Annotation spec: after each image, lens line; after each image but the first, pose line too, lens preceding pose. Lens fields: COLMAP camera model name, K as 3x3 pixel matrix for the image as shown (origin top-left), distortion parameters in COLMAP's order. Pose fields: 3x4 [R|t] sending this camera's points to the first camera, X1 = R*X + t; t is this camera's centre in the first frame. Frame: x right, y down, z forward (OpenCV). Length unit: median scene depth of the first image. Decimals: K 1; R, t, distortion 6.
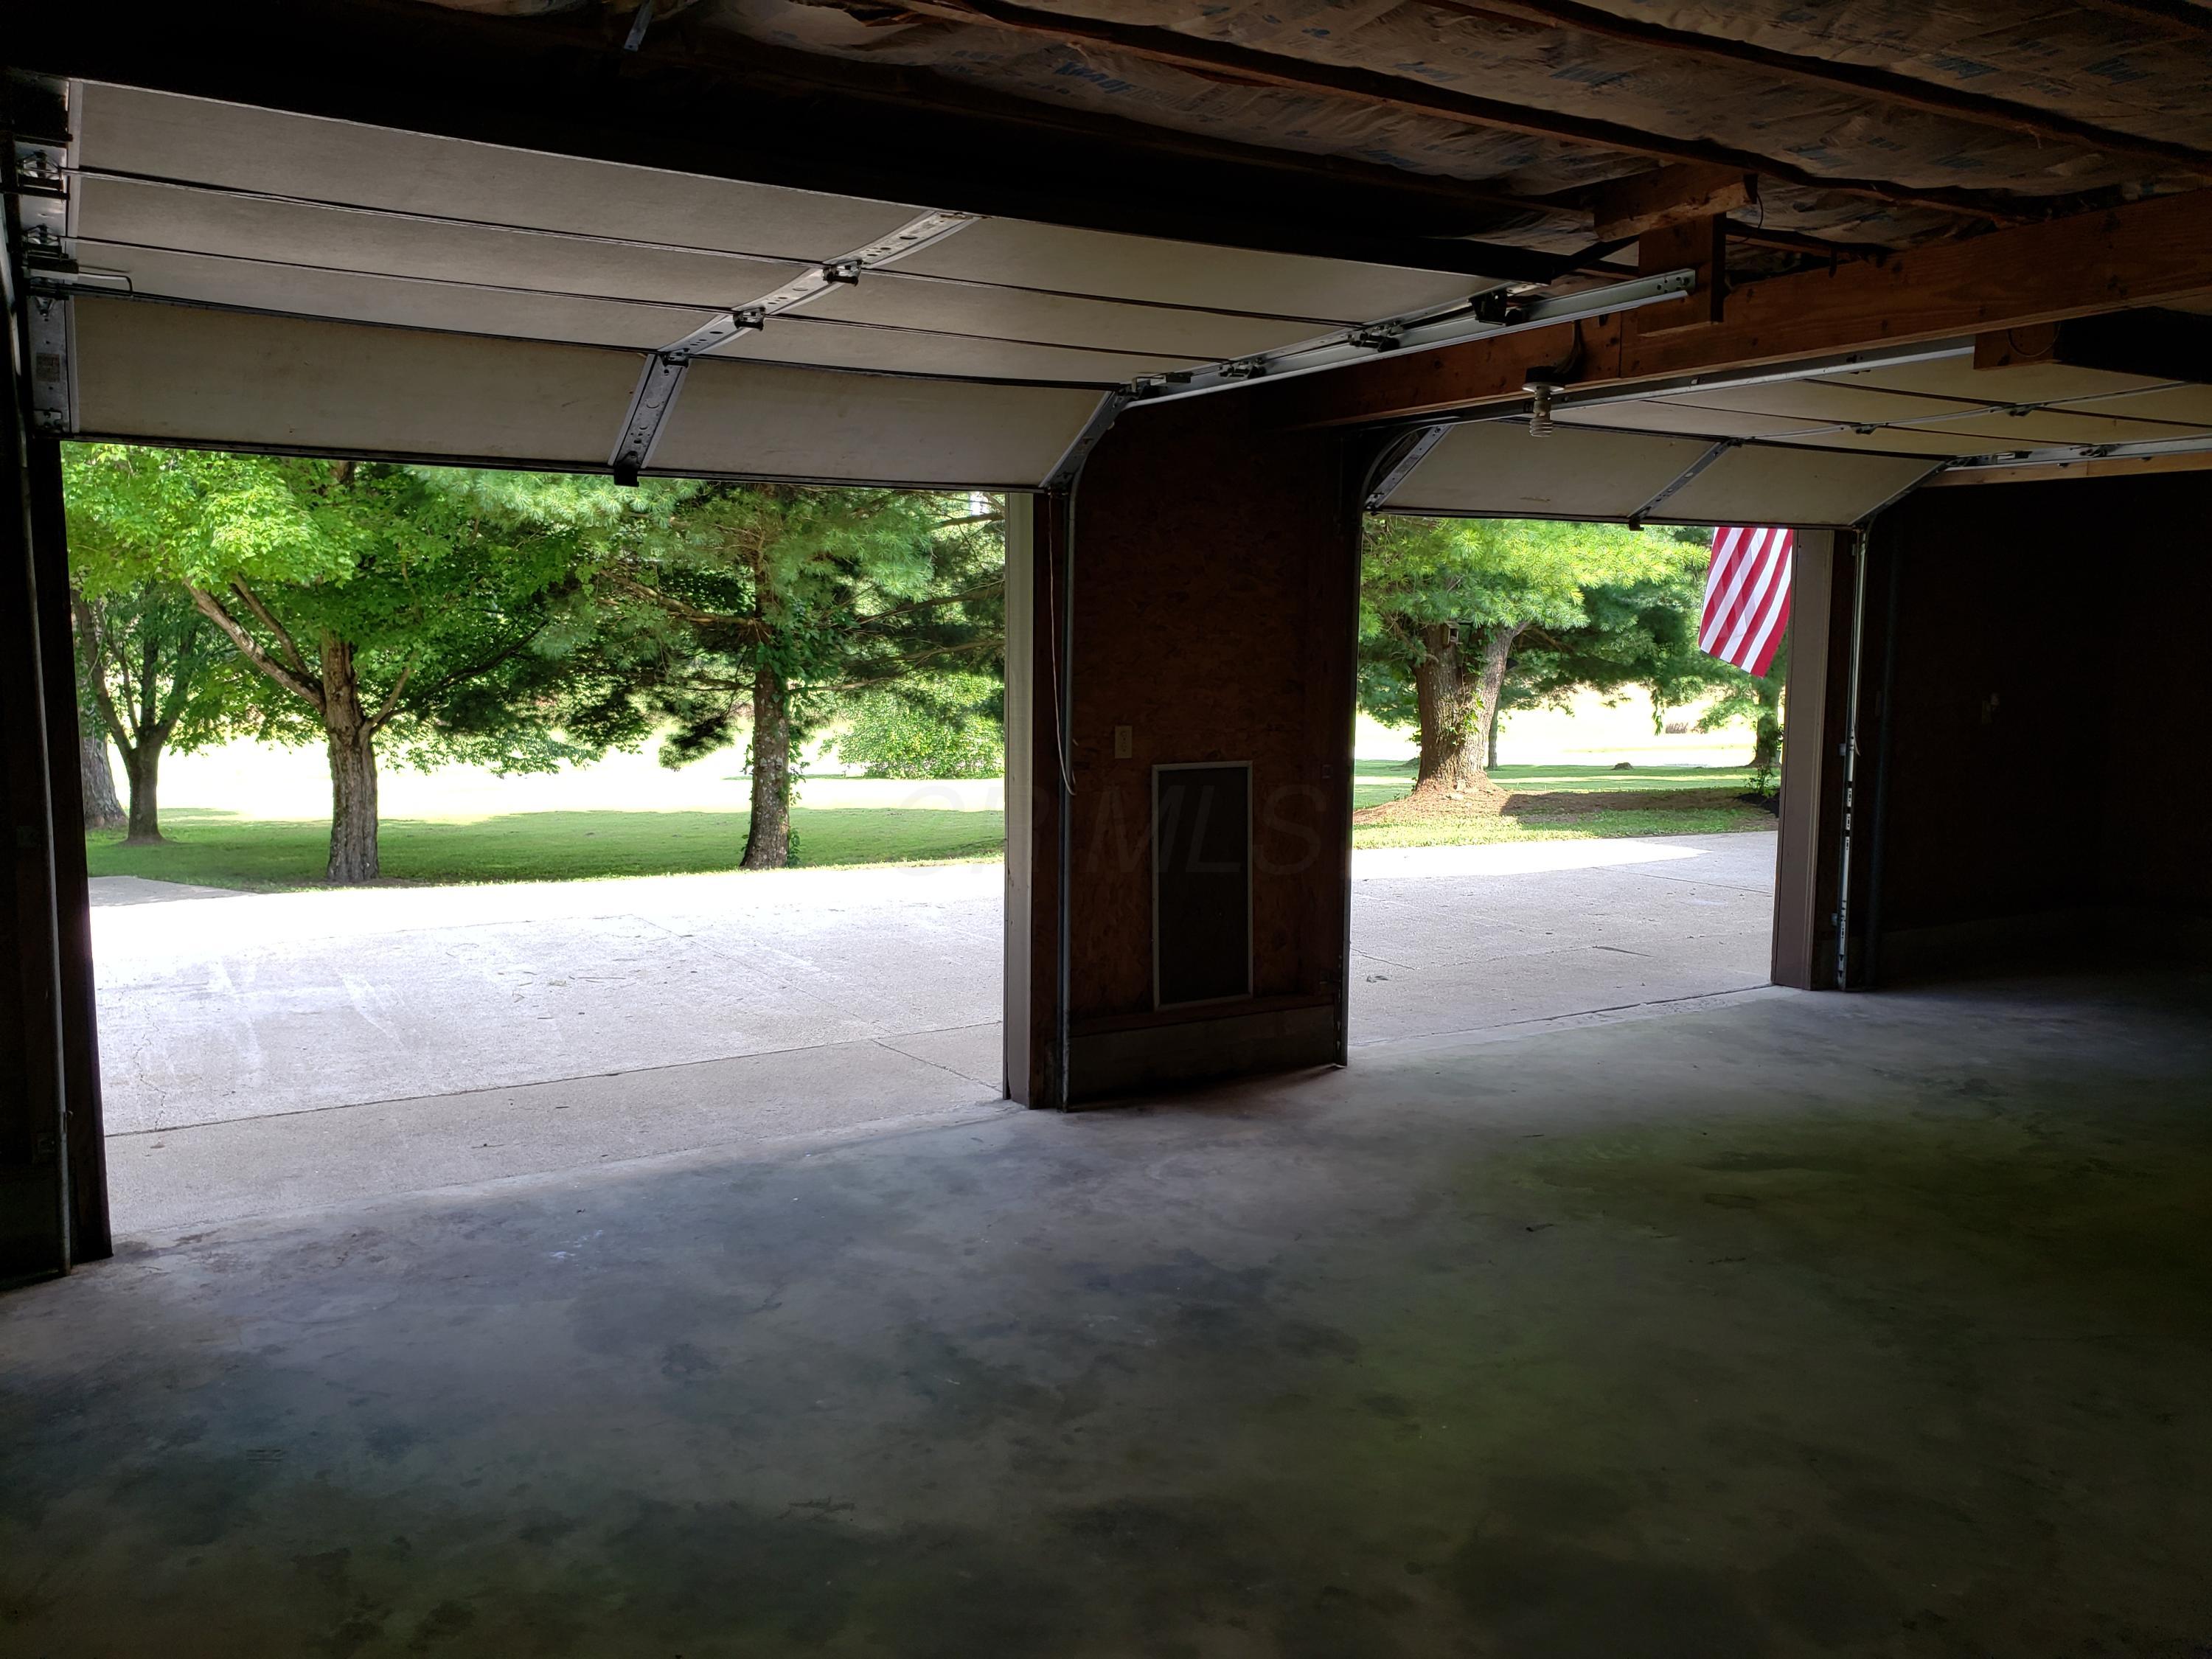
lens RADIAL K [[1742.5, 0, 1109.4], [0, 1742.5, 830.6], [0, 0, 1]] dist [0.022925, -0.049007]
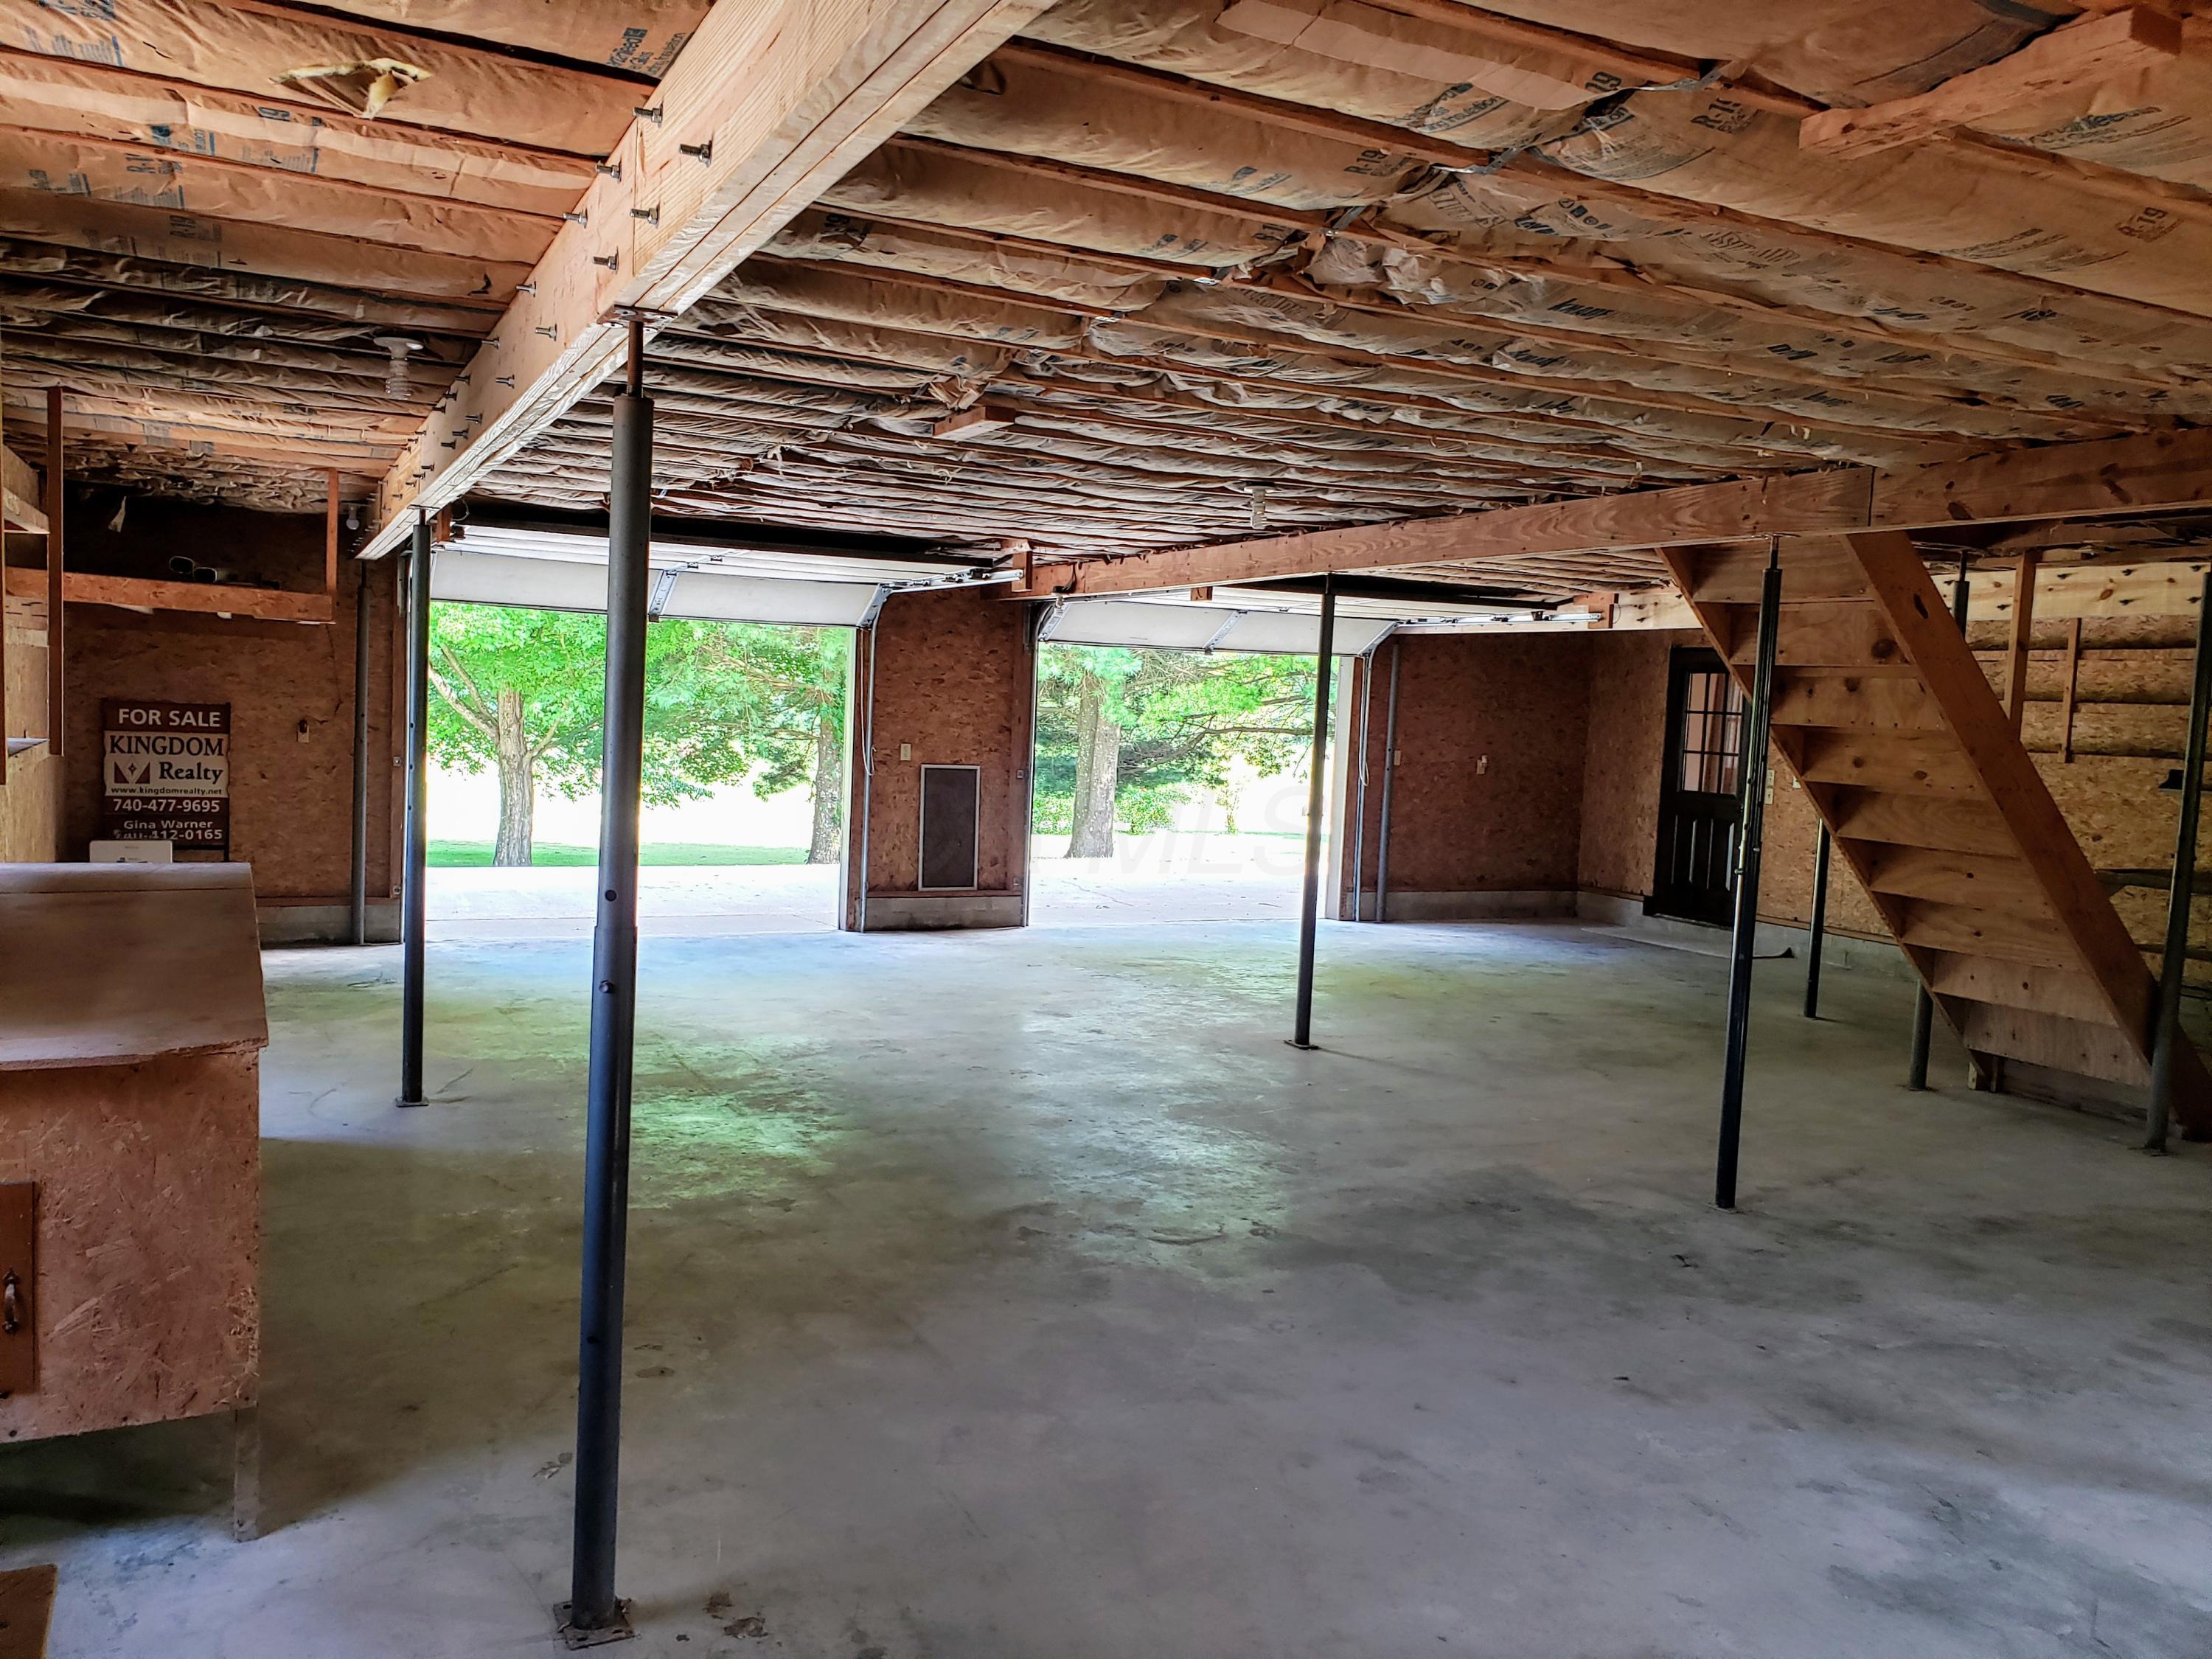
lens RADIAL K [[1742.5, 0, 1126.3], [0, 1742.5, 820.2], [0, 0, 1]] dist [0.022925, -0.049007]
pose [[0.996774, 0.041117, -0.068932, 0.400000], [-0.044440, 0.997887, -0.047395, 0.108604], [0.066838, 0.050306, 0.996495, -0.956448]]
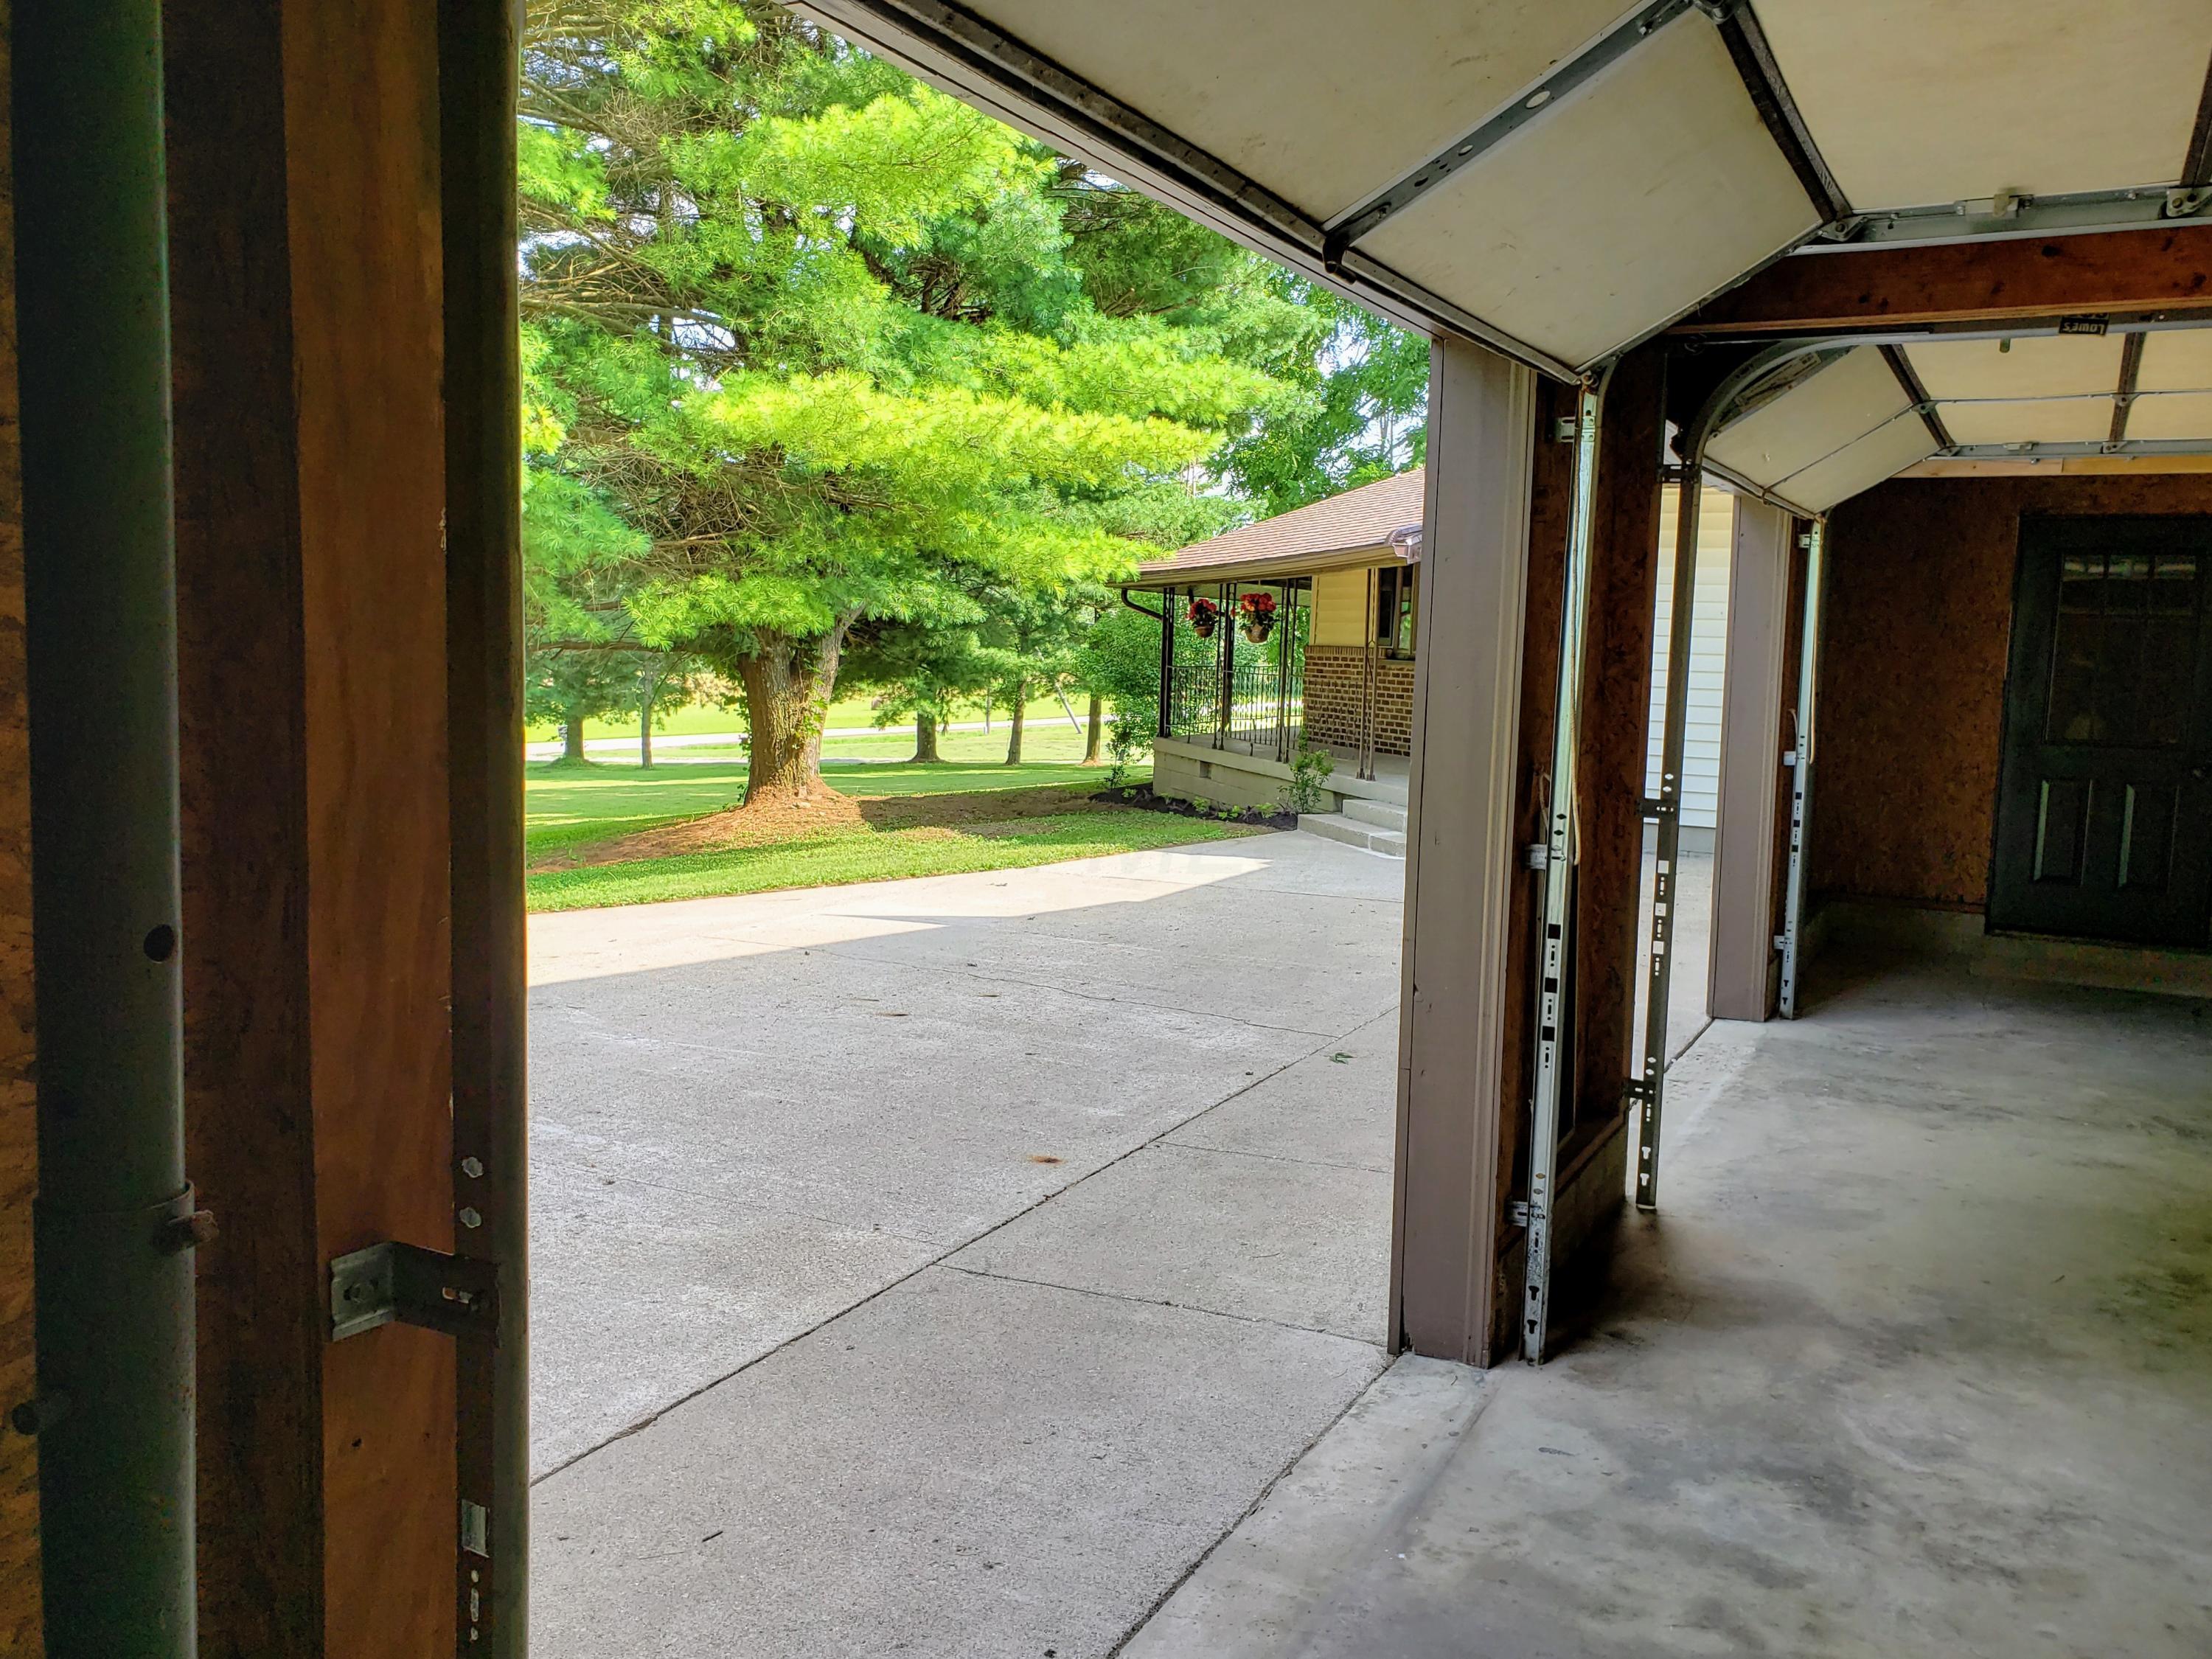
lens RADIAL K [[1742.5, 0, 1126.1], [0, 1742.5, 825.9], [0, 0, 1]] dist [0.022925, -0.049007]
pose [[0.865616, -0.042019, 0.498942, -0.460056], [0.042011, 0.999054, 0.011253, -0.048078], [-0.498942, 0.011220, 0.866563, 0.506847]]
